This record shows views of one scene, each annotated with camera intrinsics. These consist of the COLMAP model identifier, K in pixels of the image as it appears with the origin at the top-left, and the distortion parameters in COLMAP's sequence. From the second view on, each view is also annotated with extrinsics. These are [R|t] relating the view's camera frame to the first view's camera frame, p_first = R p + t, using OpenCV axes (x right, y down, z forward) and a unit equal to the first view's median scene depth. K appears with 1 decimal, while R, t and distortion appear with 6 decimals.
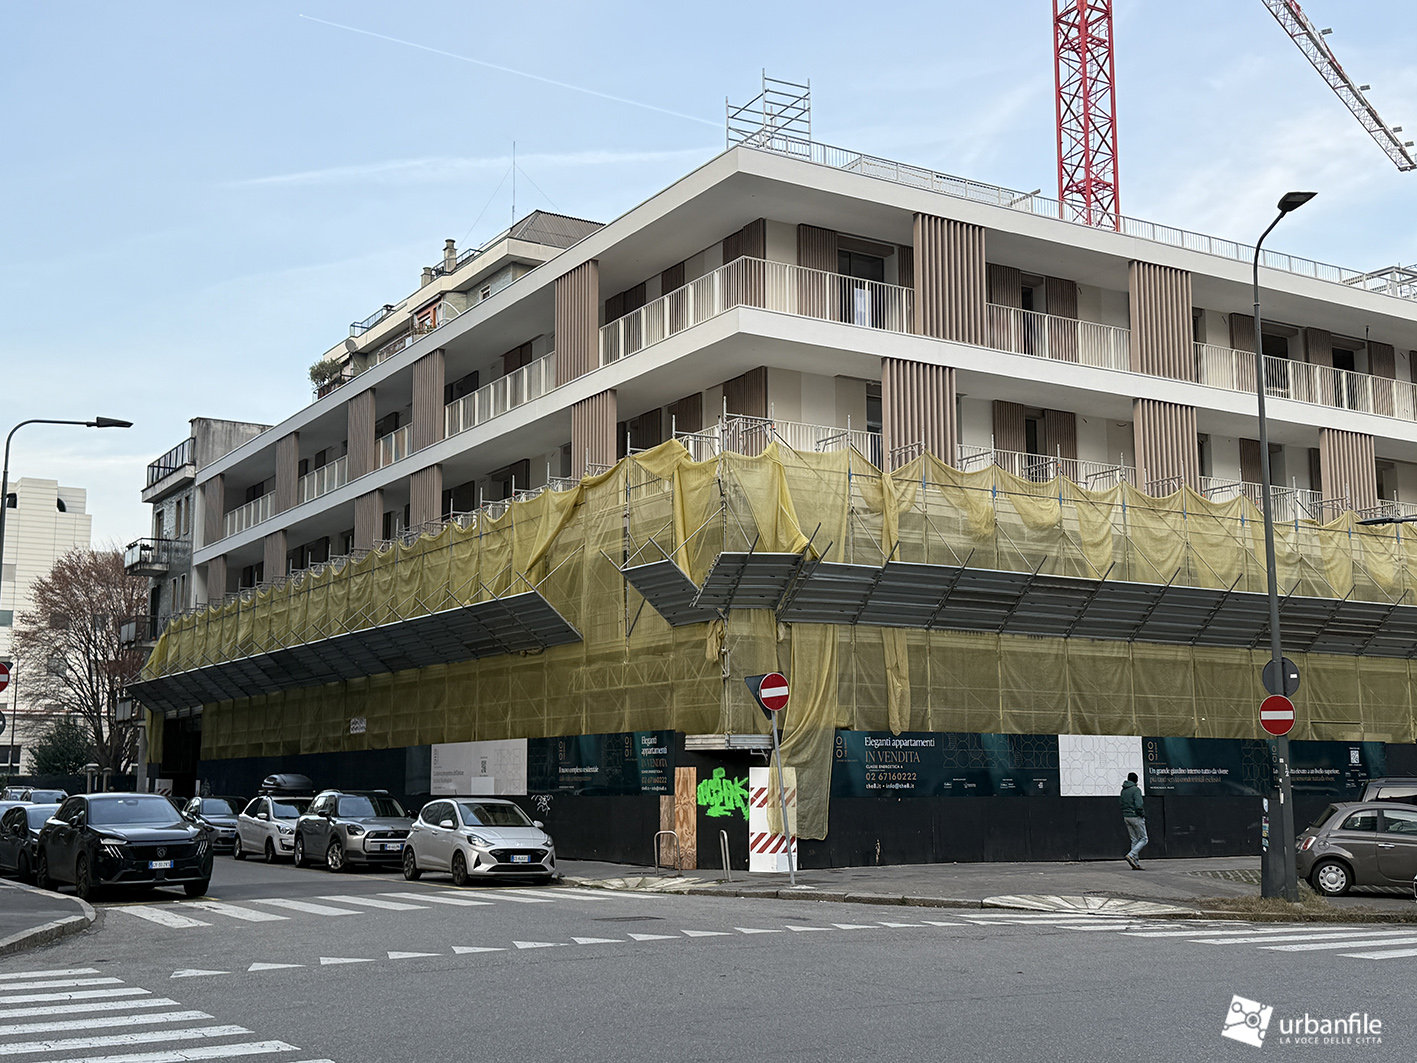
lens RADIAL K [[1619.1, 0, 649.3], [0, 1619.1, 517.5], [0, 0, 1]] dist [0.037815, 0.000000]
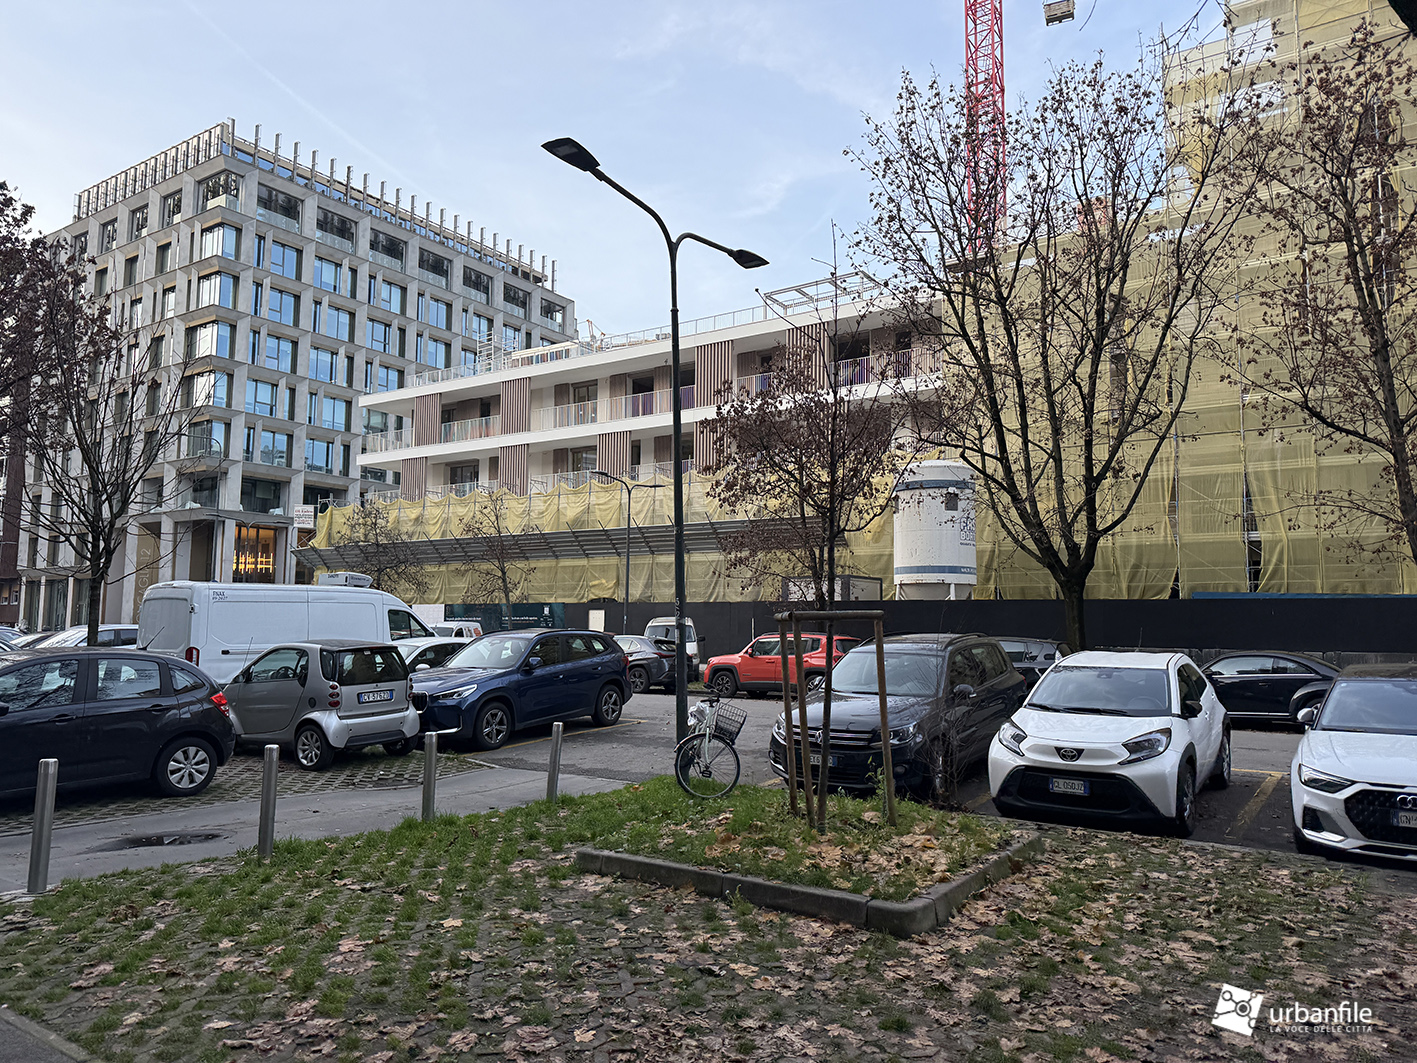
lens RADIAL K [[941.4, 0, 706.5], [0, 941.4, 545.9], [0, 0, 1]] dist [-0.001911, -0.021098]
pose [[0.479878, -0.086533, -0.873058, 0.964644], [0.121008, 0.992141, -0.031824, 0.081941], [0.868950, -0.090375, 0.486578, 0.397967]]
